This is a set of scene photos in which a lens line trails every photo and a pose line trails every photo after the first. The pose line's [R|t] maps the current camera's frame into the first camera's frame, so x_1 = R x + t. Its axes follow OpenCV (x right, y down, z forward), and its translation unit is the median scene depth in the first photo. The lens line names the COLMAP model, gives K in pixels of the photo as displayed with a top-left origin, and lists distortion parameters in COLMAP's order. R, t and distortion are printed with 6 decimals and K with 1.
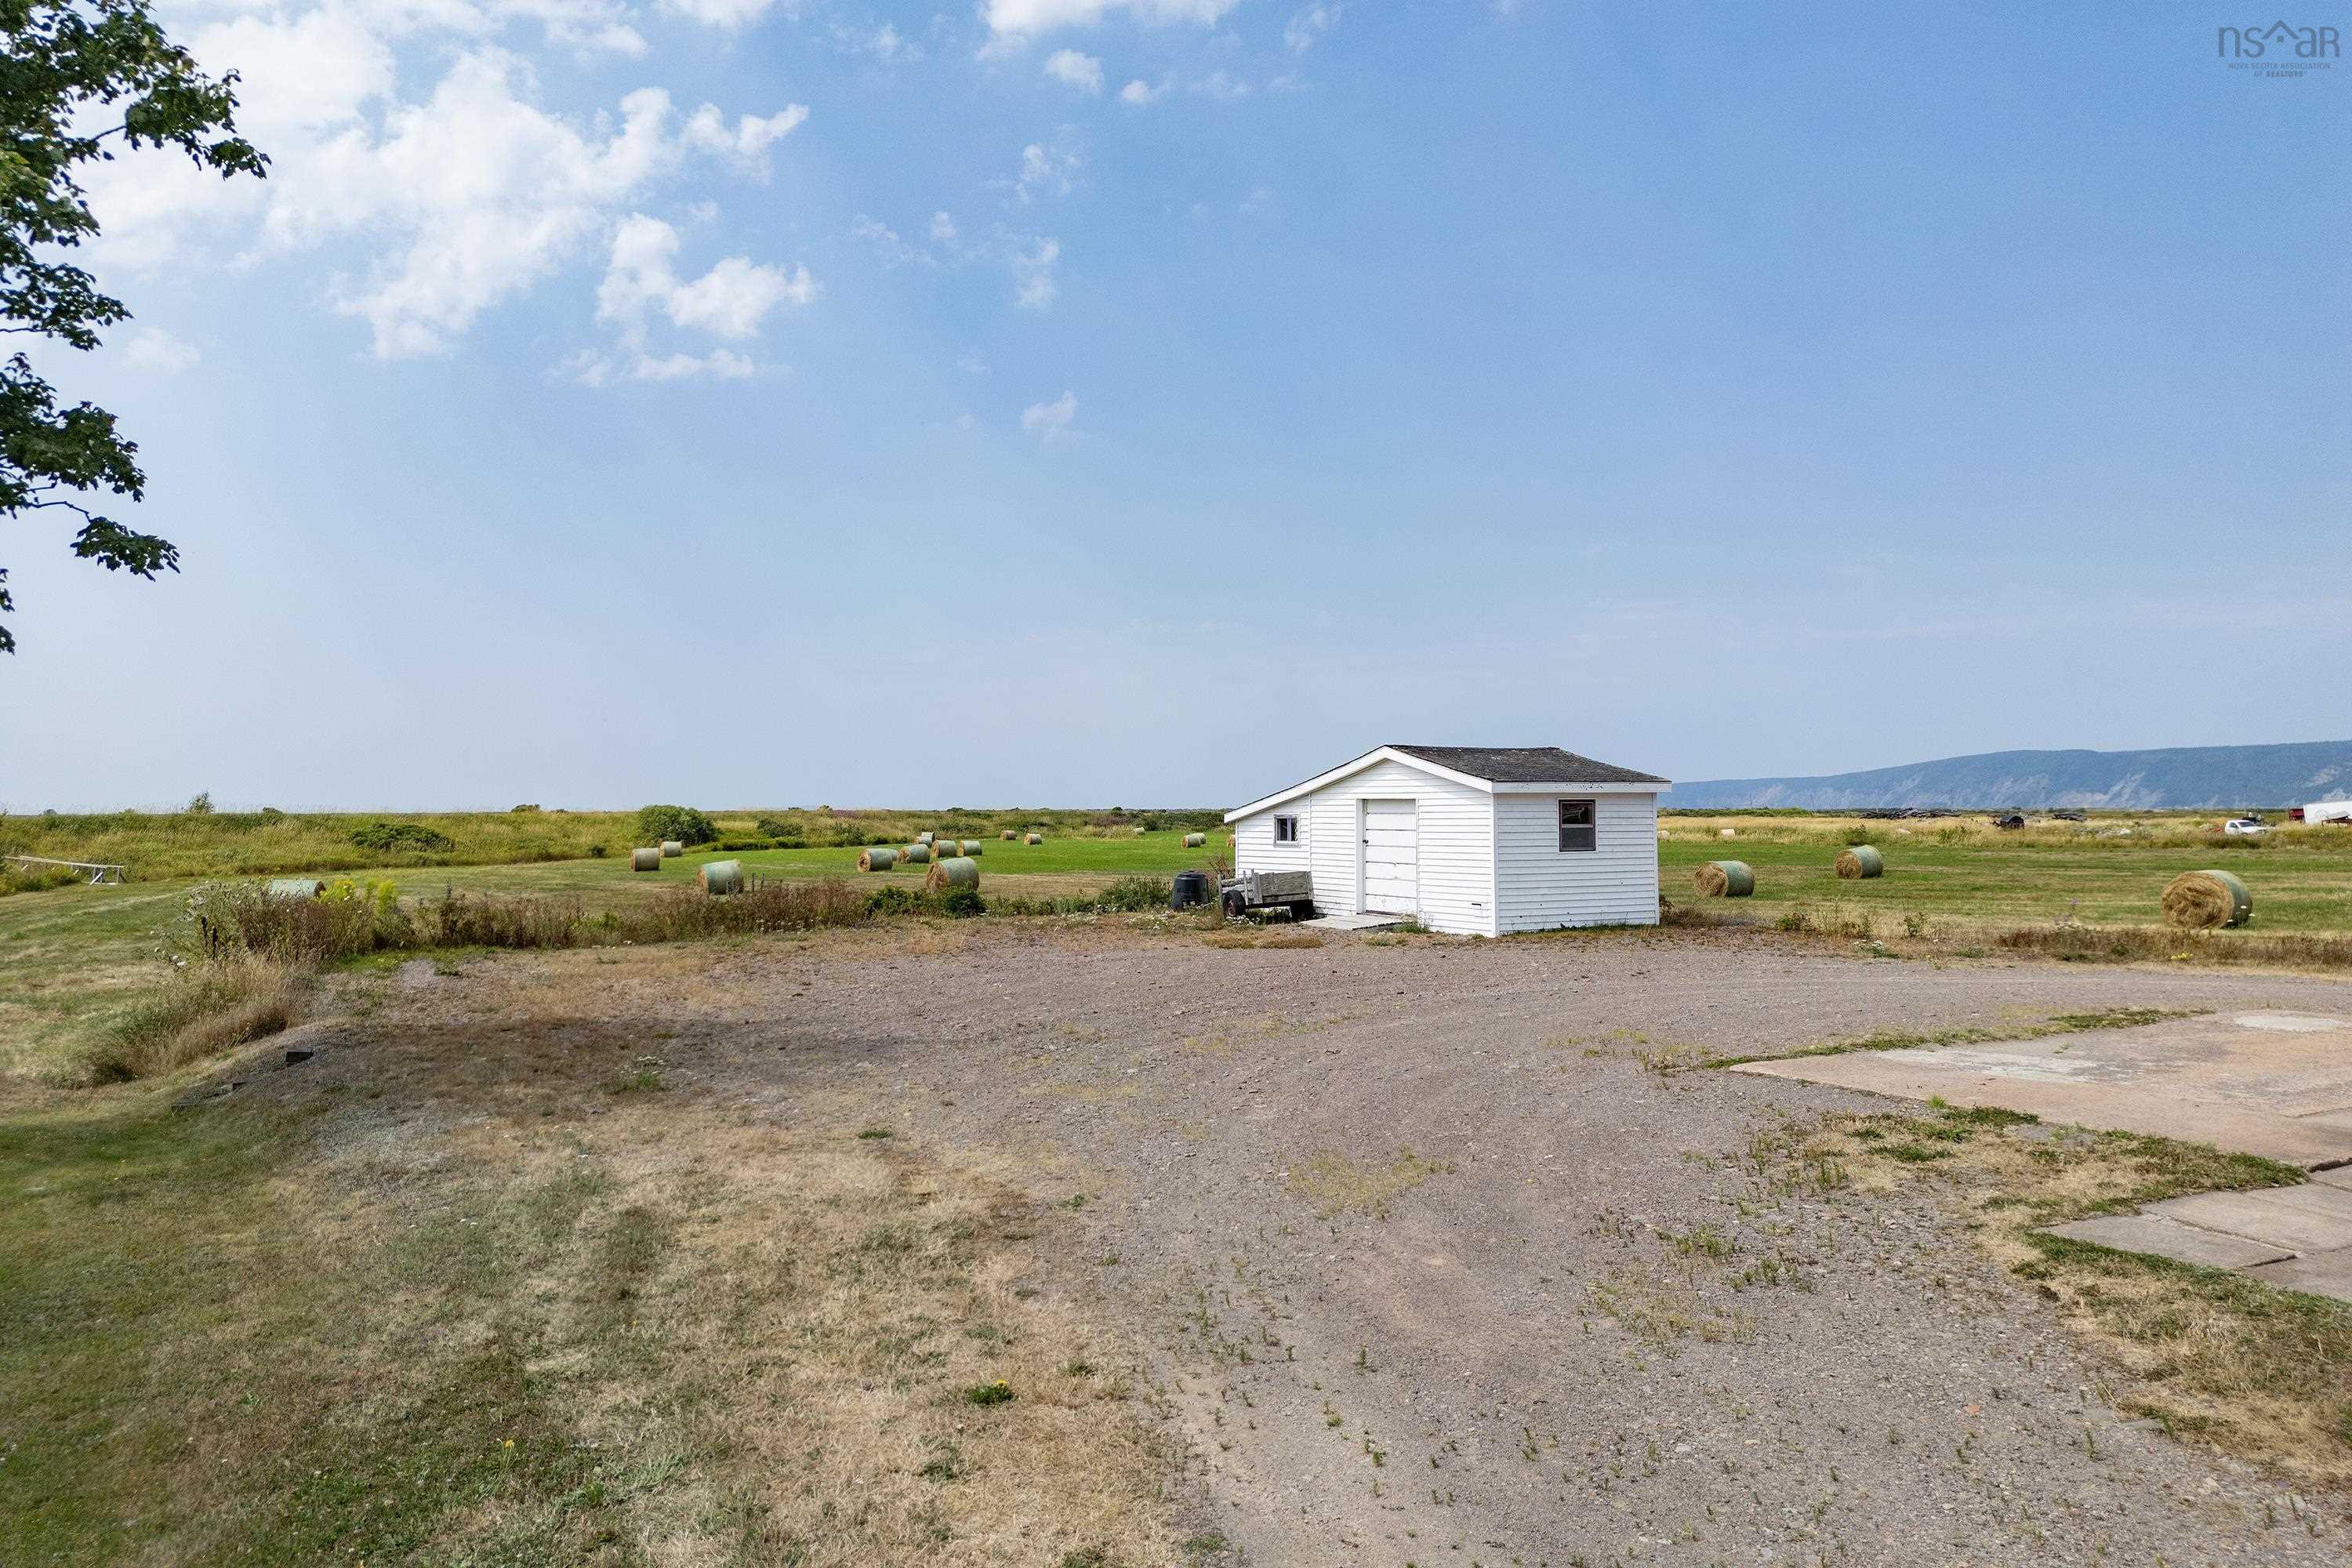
lens RADIAL K [[1649.5, 0, 1172.6], [0, 1649.5, 705.4], [0, 0, 1]] dist [0.114337, -0.130582]
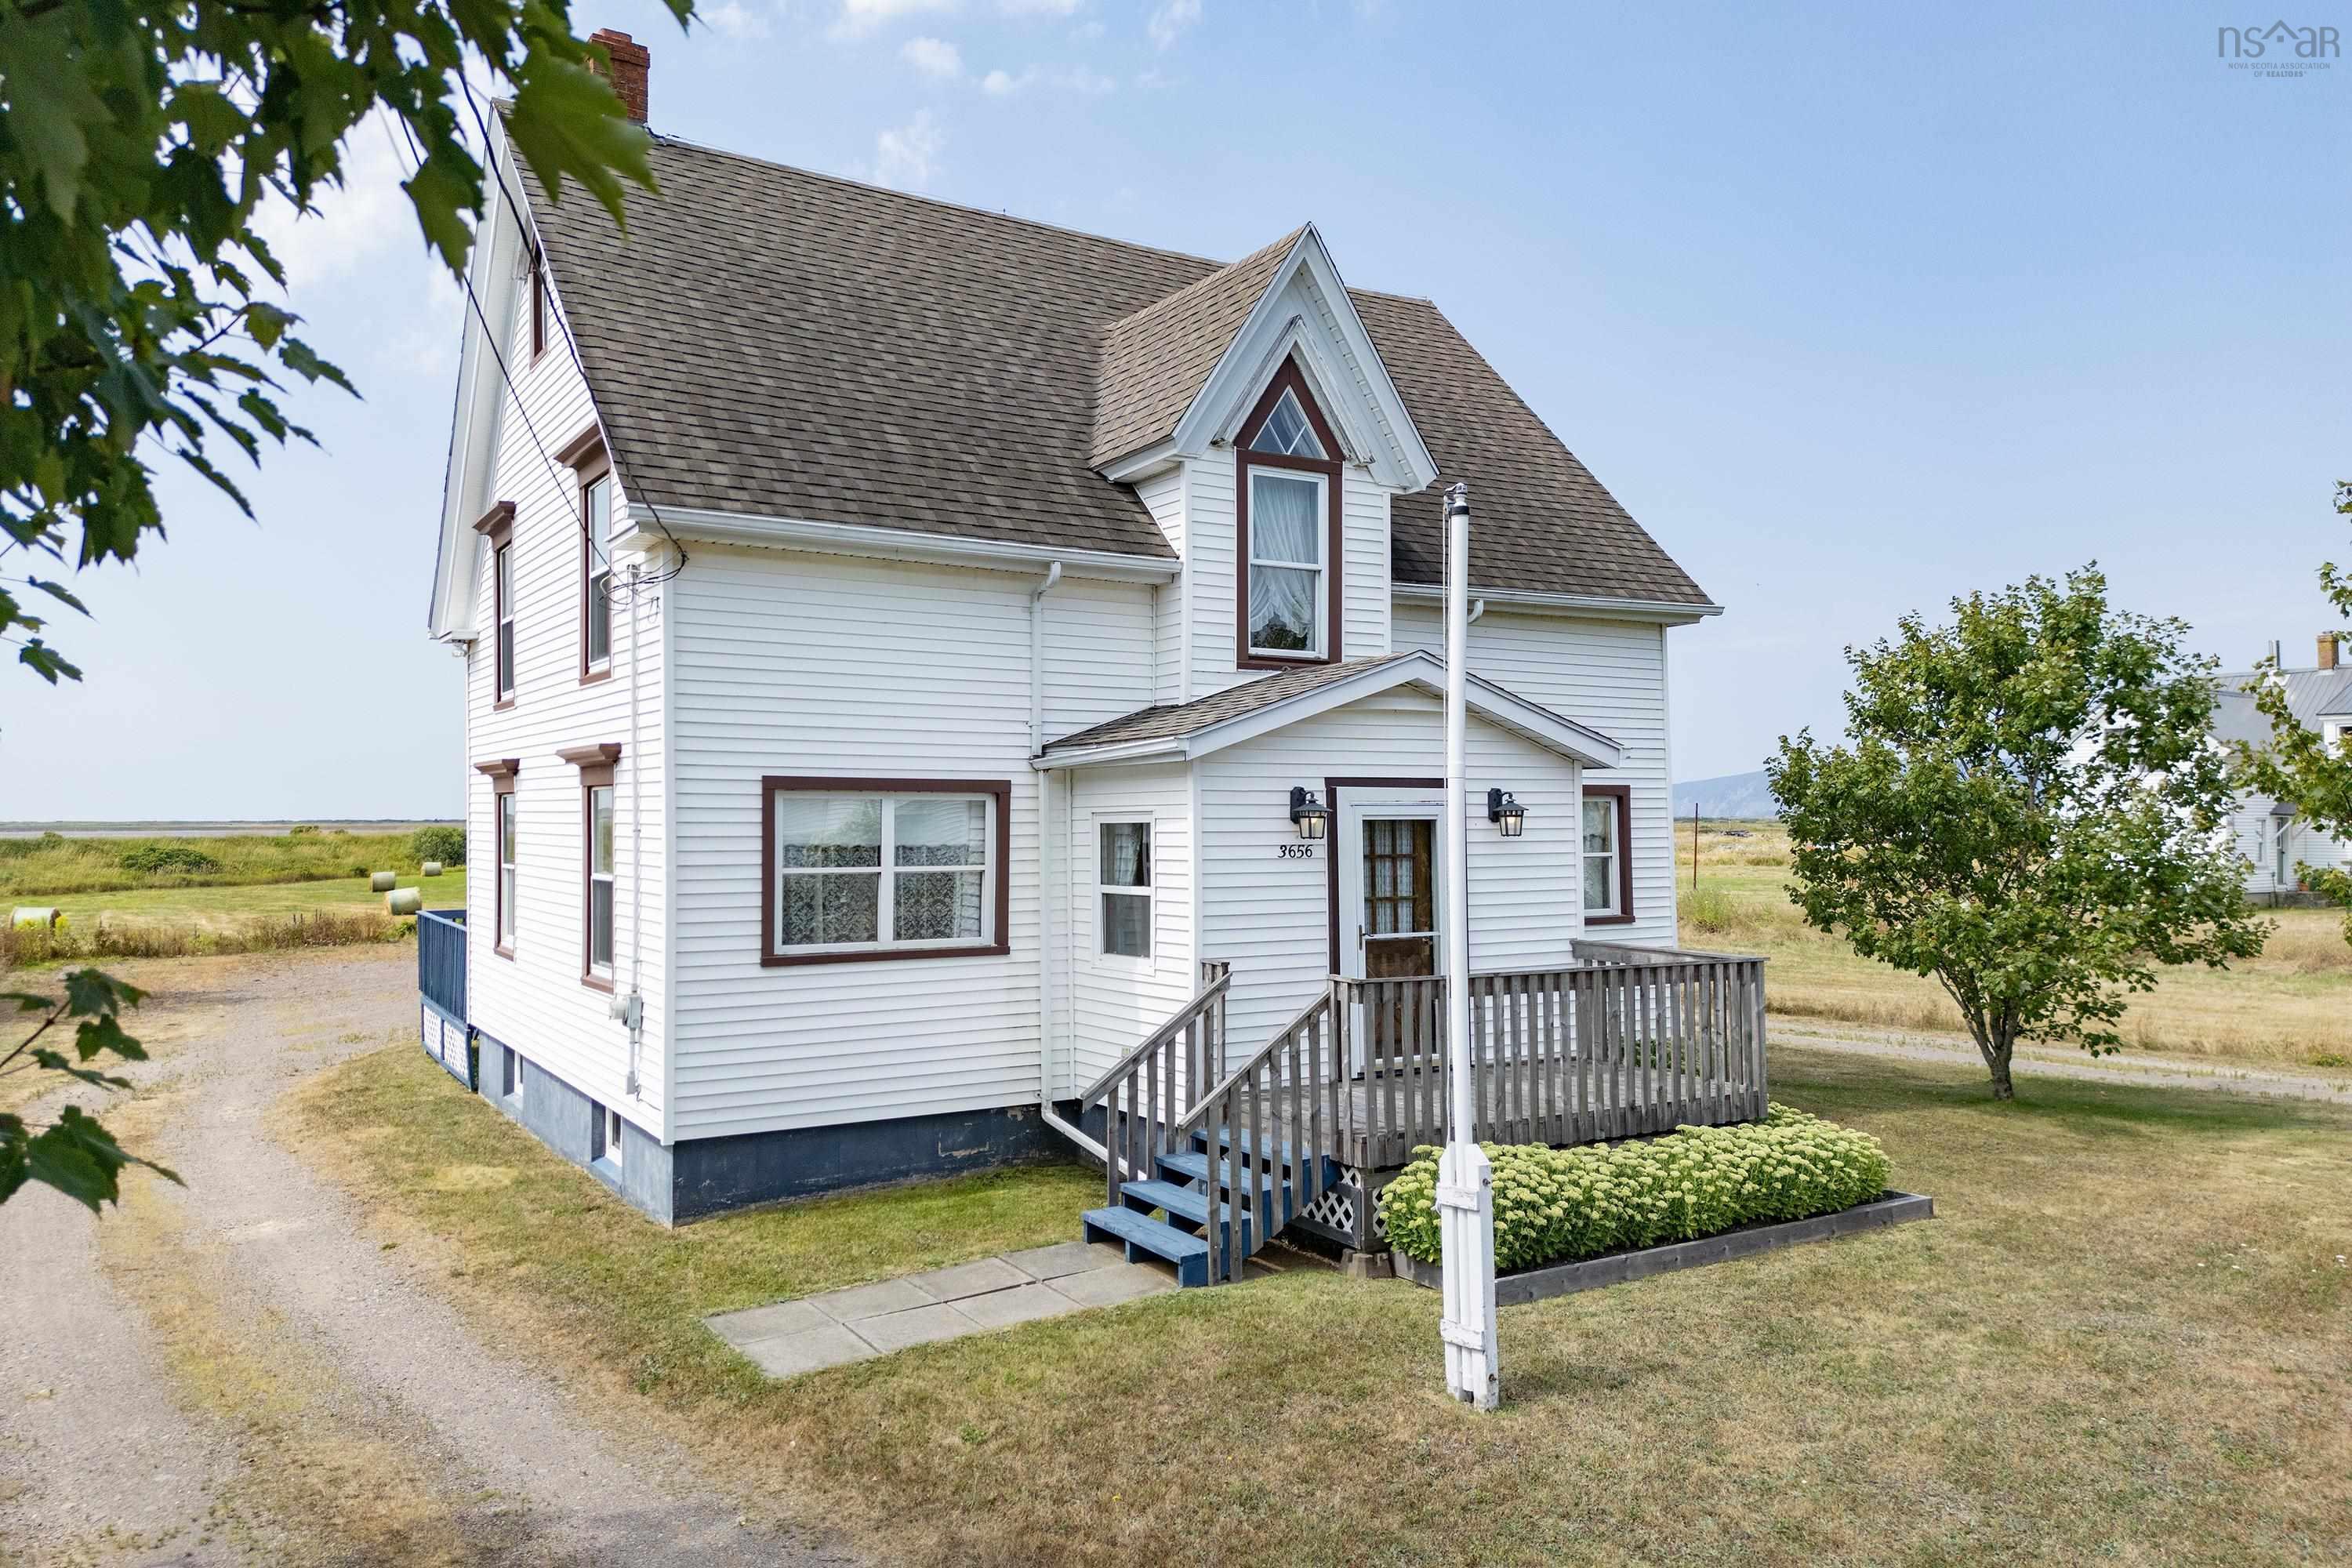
lens RADIAL K [[1649.5, 0, 1172.6], [0, 1649.5, 705.4], [0, 0, 1]] dist [0.114337, -0.130582]
pose [[0.996667, 0.006407, 0.081327, 0.129818], [-0.006095, 0.999973, -0.004086, -0.027542], [-0.081351, 0.003577, 0.996679, -0.199503]]
